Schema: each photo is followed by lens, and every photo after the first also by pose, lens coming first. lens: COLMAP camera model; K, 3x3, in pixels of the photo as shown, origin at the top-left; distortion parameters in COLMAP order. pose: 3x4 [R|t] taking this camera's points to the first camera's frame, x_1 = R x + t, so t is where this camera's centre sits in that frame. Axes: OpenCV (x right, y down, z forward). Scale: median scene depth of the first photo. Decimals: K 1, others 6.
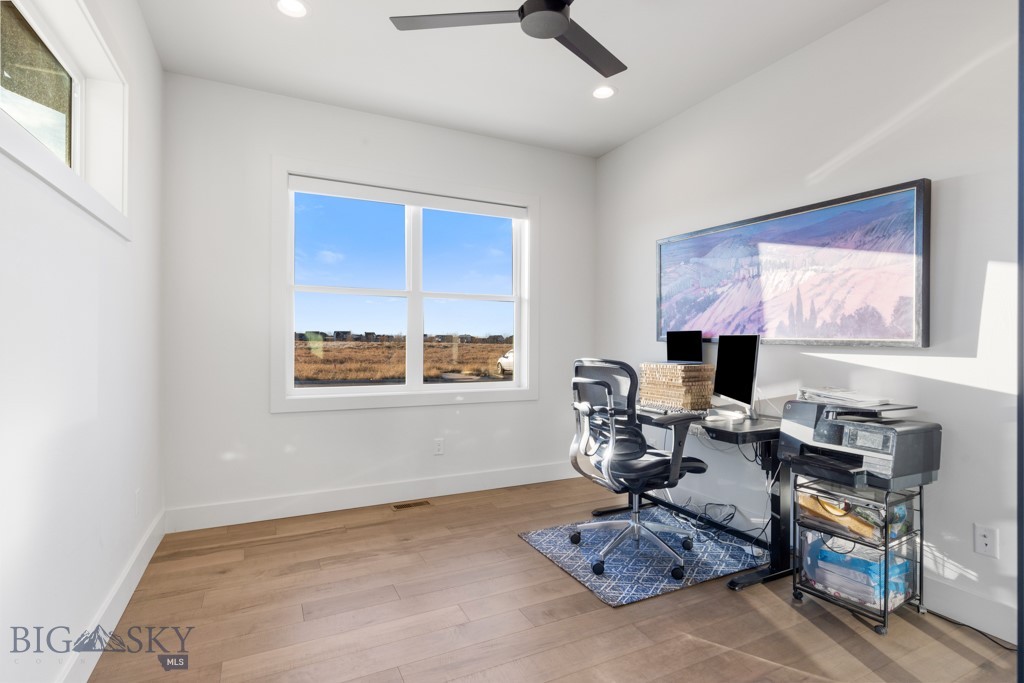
lens RADIAL K [[511.2, 0, 511.9], [0, 511.2, 343.8], [0, 0, 1]] dist [0.003263, -0.000275]
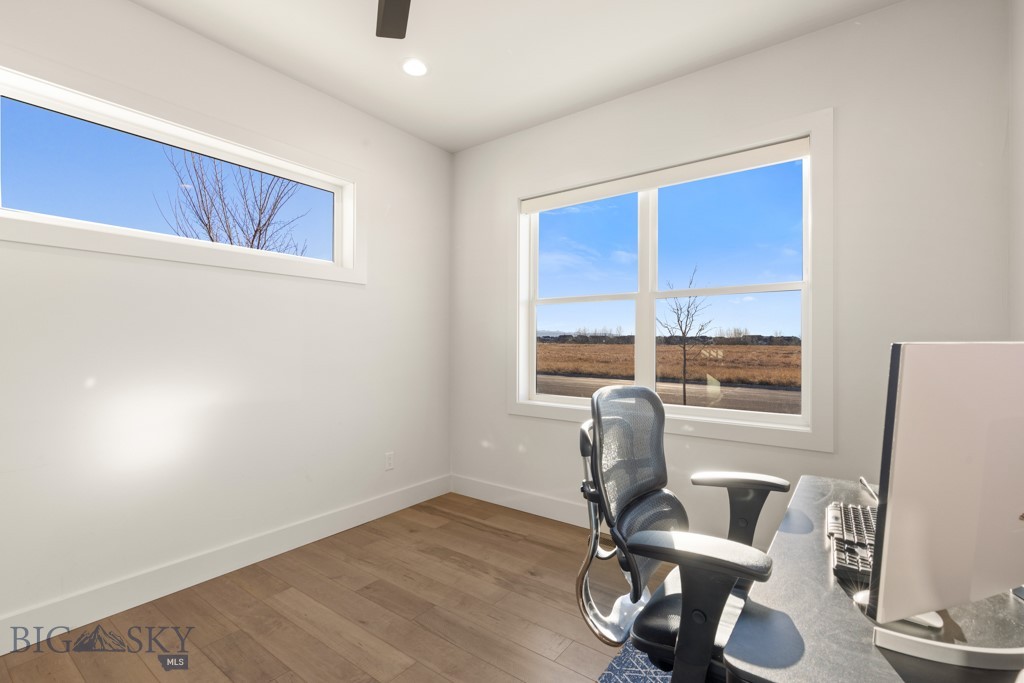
lens RADIAL K [[468.7, 0, 508.7], [0, 468.7, 340.6], [0, 0, 1]] dist [0.004017, 0.000274]
pose [[0.439132, -0.004699, -0.898410, 0.523877], [0.003416, 0.999988, -0.003560, -0.026406], [0.898416, -0.001506, 0.439143, 0.601528]]
